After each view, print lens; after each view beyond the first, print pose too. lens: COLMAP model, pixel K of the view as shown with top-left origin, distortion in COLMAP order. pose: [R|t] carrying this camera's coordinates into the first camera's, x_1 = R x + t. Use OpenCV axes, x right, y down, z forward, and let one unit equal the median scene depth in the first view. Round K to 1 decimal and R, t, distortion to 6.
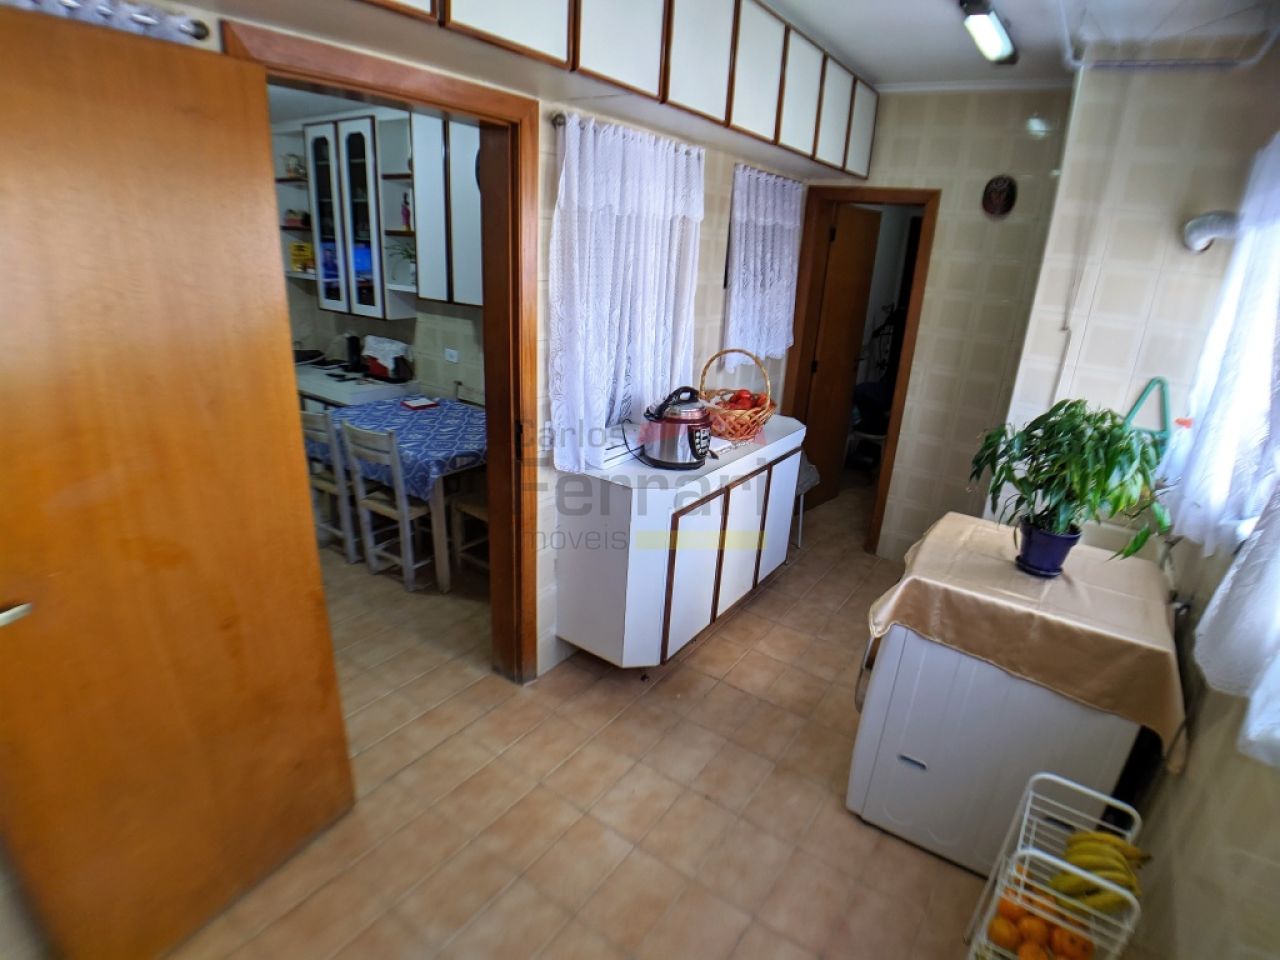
lens RADIAL K [[658.2, 0, 640.1], [0, 658.2, 482.8], [0, 0, 1]] dist [-0.066399, -0.000060]
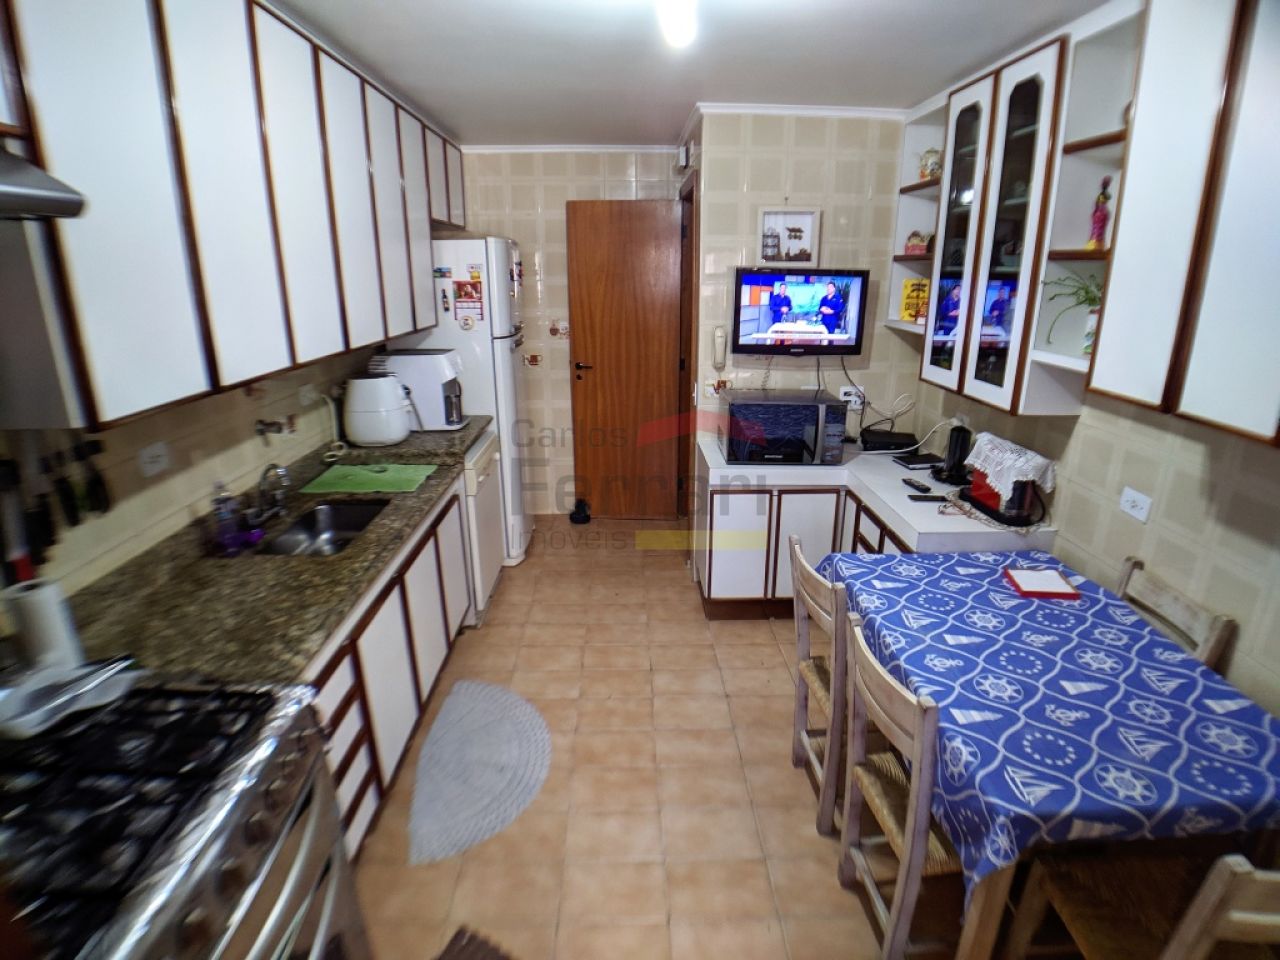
lens RADIAL K [[658.2, 0, 635.8], [0, 658.2, 478.7], [0, 0, 1]] dist [-0.066399, -0.000060]
pose [[0.587611, 0.191278, -0.786210, -0.146257], [-0.248971, 0.967258, 0.049245, -0.147686], [0.769887, 0.166807, 0.615994, 0.435559]]
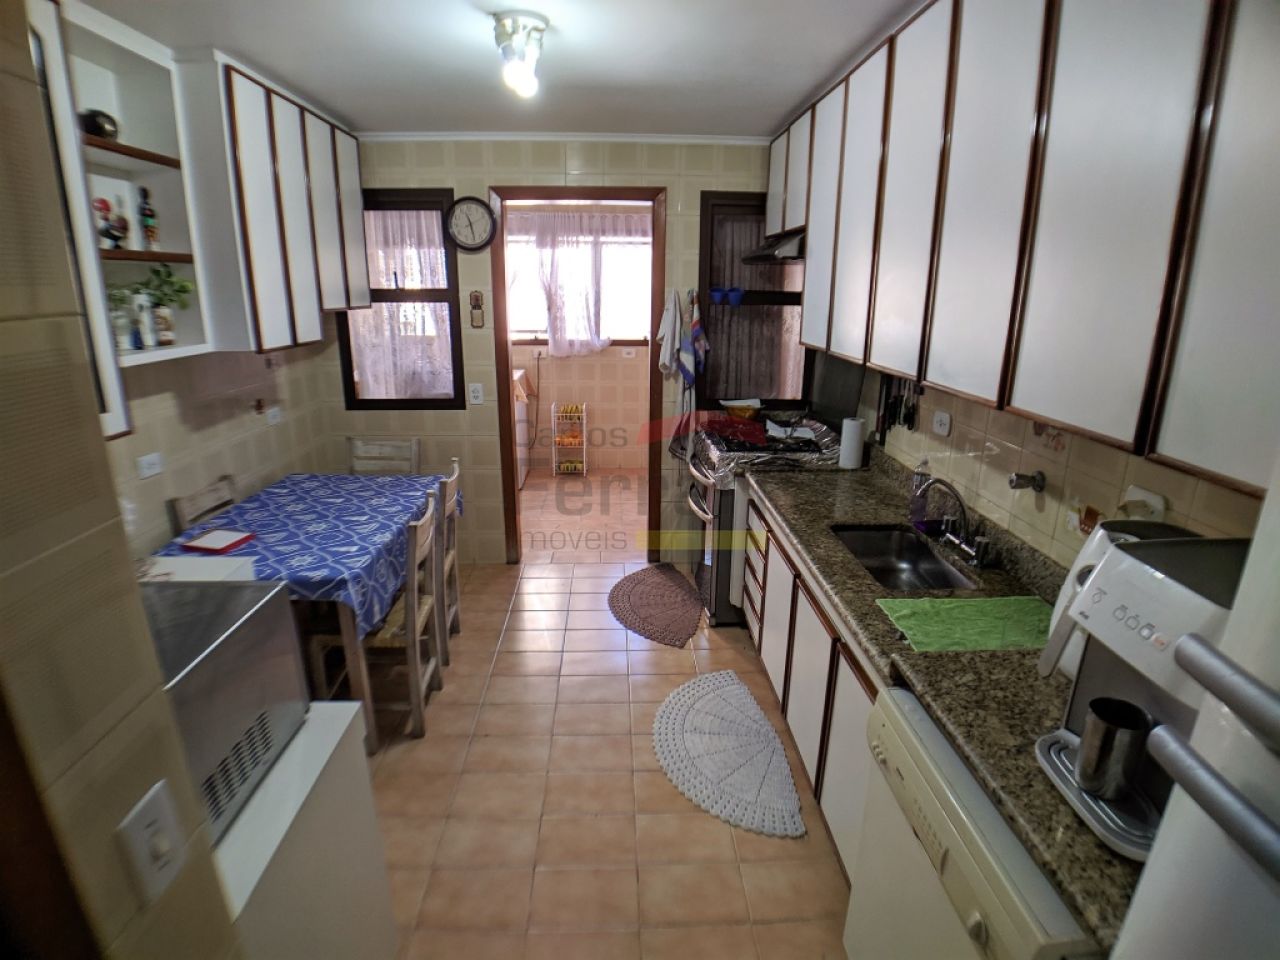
lens RADIAL K [[658.2, 0, 642.1], [0, 658.2, 482.0], [0, 0, 1]] dist [-0.066399, -0.000060]
pose [[-0.604549, -0.290517, 0.741701, -0.998570], [0.228555, 0.828707, 0.510888, -0.379026], [-0.763075, 0.478377, -0.434595, 0.942835]]
